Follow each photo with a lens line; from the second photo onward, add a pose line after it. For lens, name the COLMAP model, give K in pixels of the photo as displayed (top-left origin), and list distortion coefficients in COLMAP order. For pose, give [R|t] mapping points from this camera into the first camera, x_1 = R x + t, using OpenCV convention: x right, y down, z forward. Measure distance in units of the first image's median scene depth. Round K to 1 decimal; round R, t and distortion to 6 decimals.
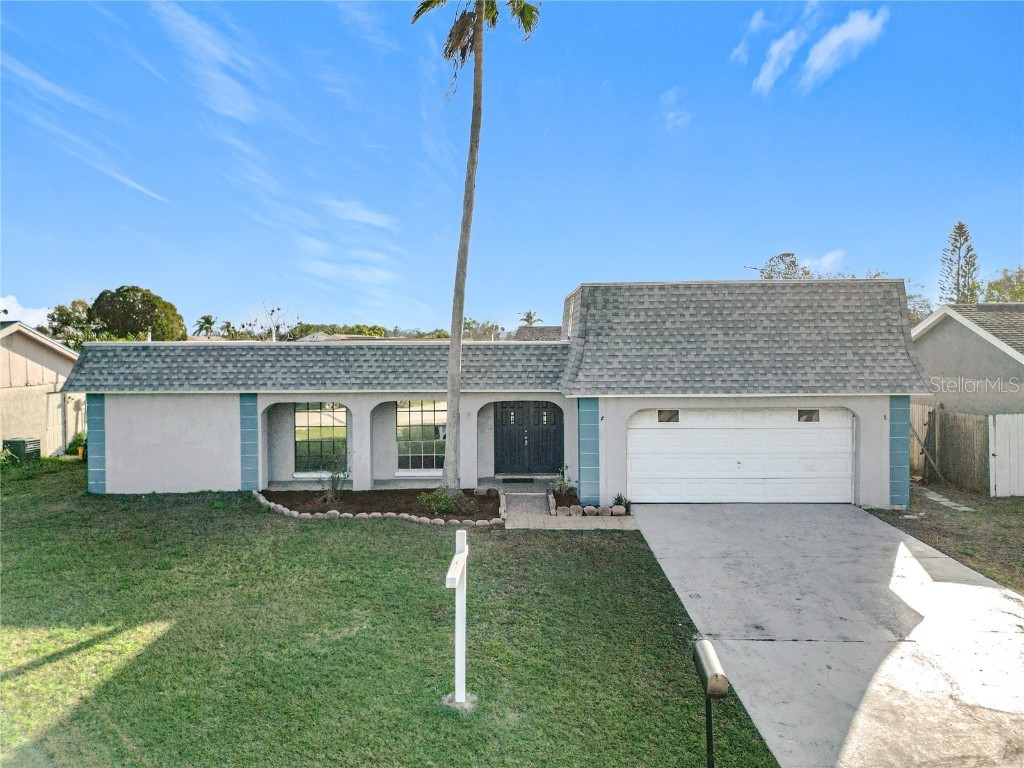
lens RADIAL K [[735.3, 0, 510.8], [0, 735.3, 336.7], [0, 0, 1]] dist [0.048795, -0.056277]
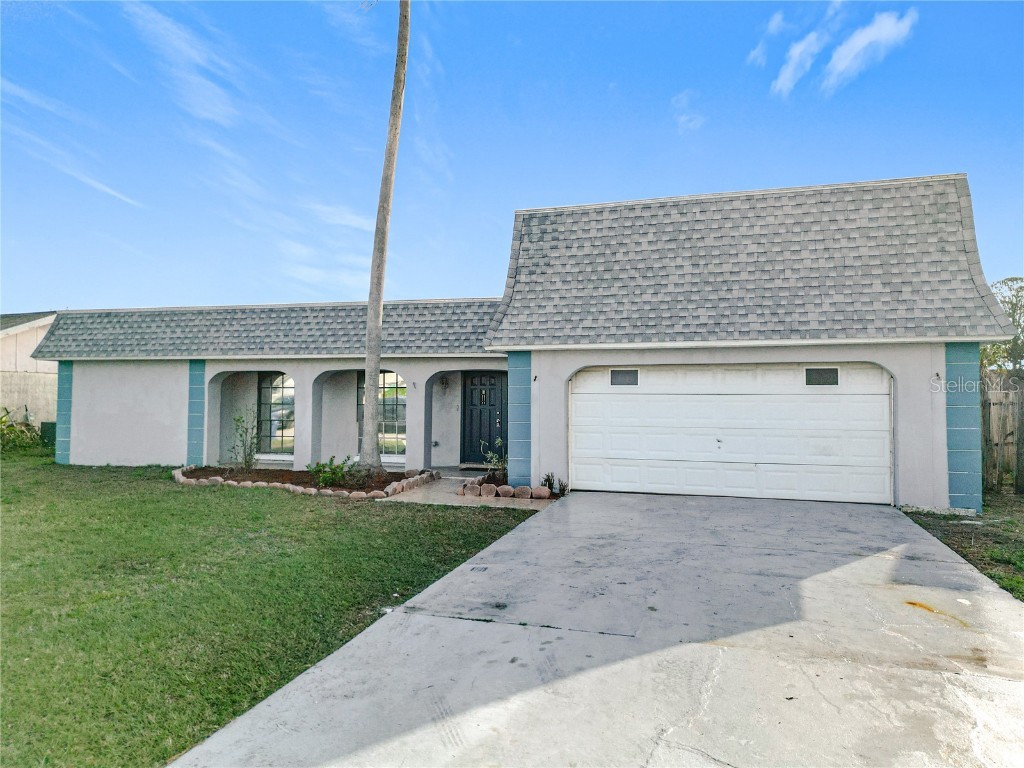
lens RADIAL K [[735.3, 0, 514.9], [0, 735.3, 357.6], [0, 0, 1]] dist [0.048795, -0.056277]
pose [[0.959940, -0.006158, -0.280137, 0.318587], [-0.009705, 0.998428, -0.055203, 0.130419], [0.280036, 0.055711, 0.958372, 0.236499]]
